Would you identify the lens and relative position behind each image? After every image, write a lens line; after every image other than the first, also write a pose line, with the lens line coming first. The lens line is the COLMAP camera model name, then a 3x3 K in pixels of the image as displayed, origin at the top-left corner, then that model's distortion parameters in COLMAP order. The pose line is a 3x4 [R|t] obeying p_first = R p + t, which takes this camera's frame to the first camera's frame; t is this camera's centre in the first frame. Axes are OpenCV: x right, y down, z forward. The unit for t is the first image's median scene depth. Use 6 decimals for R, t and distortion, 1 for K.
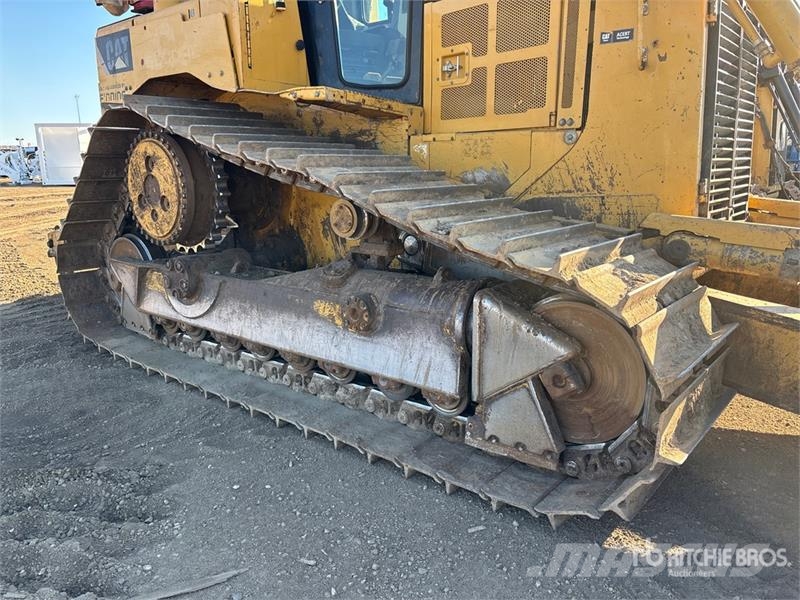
lens RADIAL K [[605.6, 0, 398.1], [0, 605.6, 302.7], [0, 0, 1]] dist [0.025198, -0.004528]
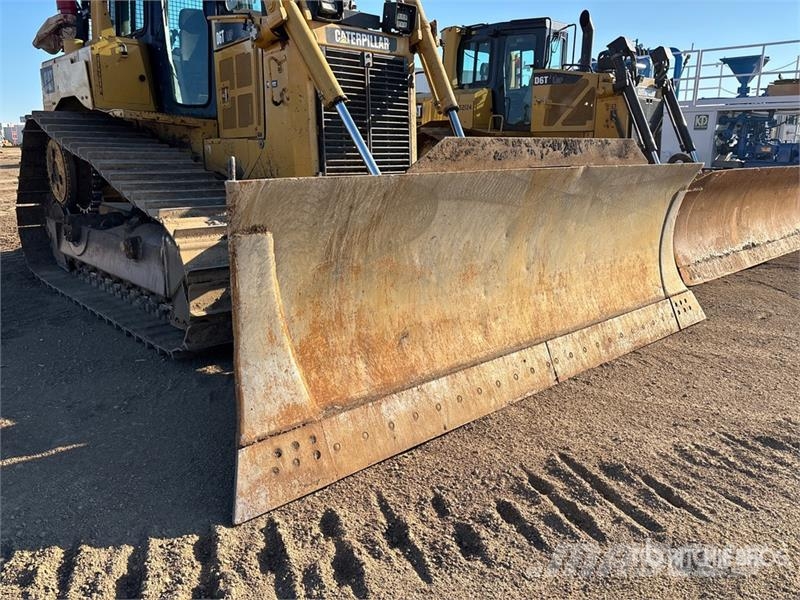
lens RADIAL K [[605.6, 0, 398.1], [0, 605.6, 302.7], [0, 0, 1]] dist [0.025198, -0.004528]
pose [[0.989705, 0.050276, -0.134002, 0.830863], [-0.048006, 0.998644, 0.020123, 0.091563], [0.134832, -0.013483, 0.990777, -0.517316]]
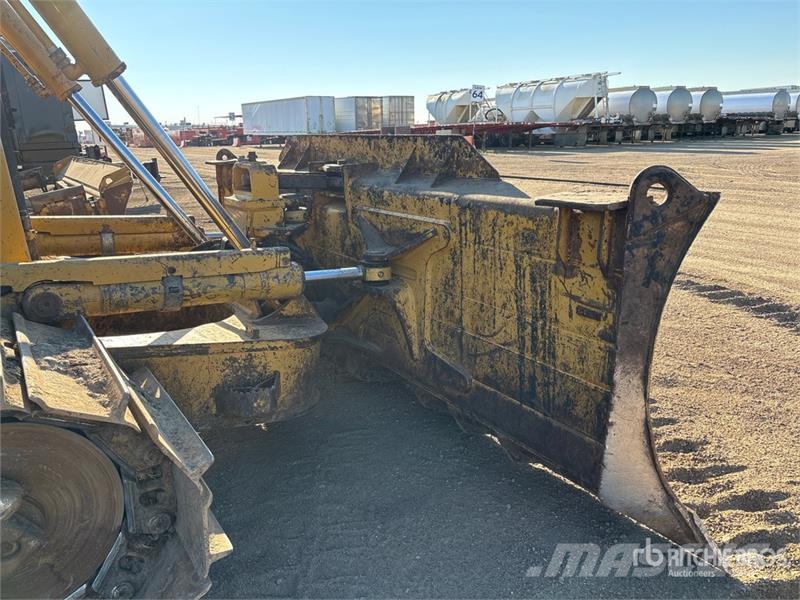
lens RADIAL K [[605.6, 0, 398.1], [0, 605.6, 302.7], [0, 0, 1]] dist [0.025198, -0.004528]
pose [[0.291390, -0.258028, 0.921148, -0.111087], [0.237687, 0.952266, 0.191556, -0.111600], [-0.926605, 0.163128, 0.338811, 0.260687]]
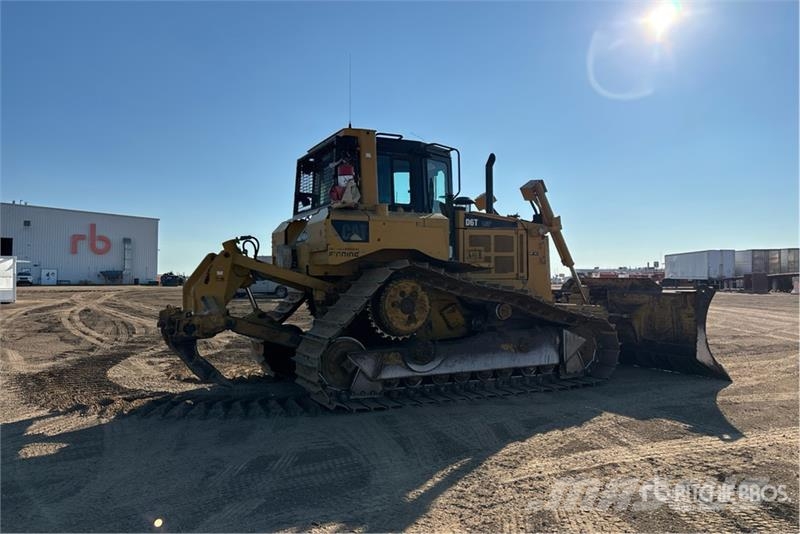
lens RADIAL K [[608.9, 0, 410.7], [0, 608.9, 269.5], [0, 0, 1]] dist [0.061115, 0.002171]
pose [[0.404205, 0.022226, 0.914398, -2.621056], [0.214159, 0.969616, -0.118236, -0.086956], [-0.889243, 0.243619, 0.387164, 0.284761]]
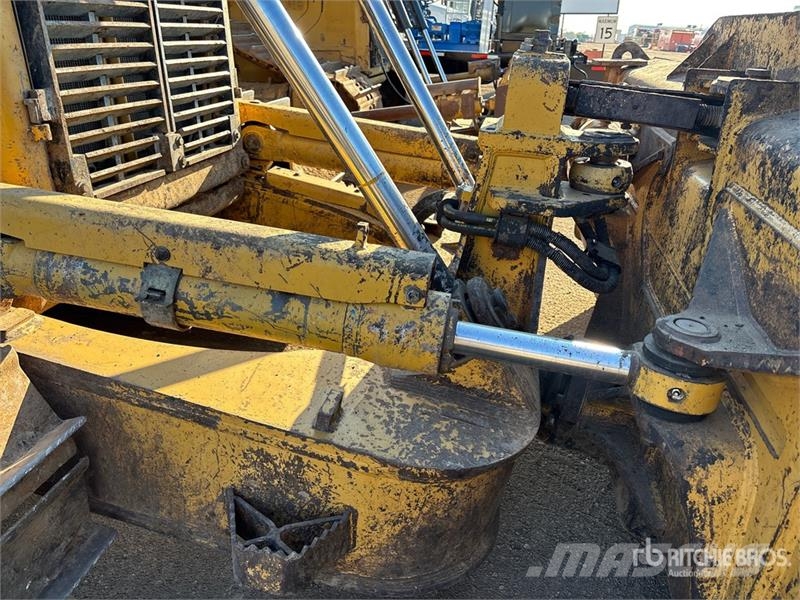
lens RADIAL K [[602.0, 0, 402.2], [0, 602.0, 302.3], [0, 0, 1]] dist [0.075537, -0.095072]
pose [[0.872552, -0.156445, 0.462794, 0.448409], [0.059920, 0.974456, 0.216435, -0.113907], [-0.484833, -0.161120, 0.859638, 0.380887]]
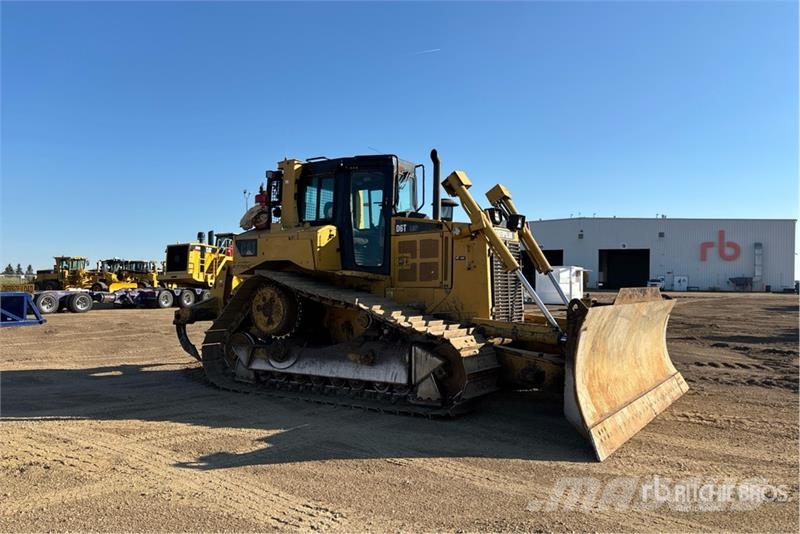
lens RADIAL K [[608.9, 0, 410.7], [0, 608.9, 269.5], [0, 0, 1]] dist [0.061115, 0.002171]
pose [[0.993764, 0.015898, 0.110364, -0.165805], [0.013327, 0.965753, -0.259119, 0.311717], [-0.110704, 0.258974, 0.959519, -1.498827]]
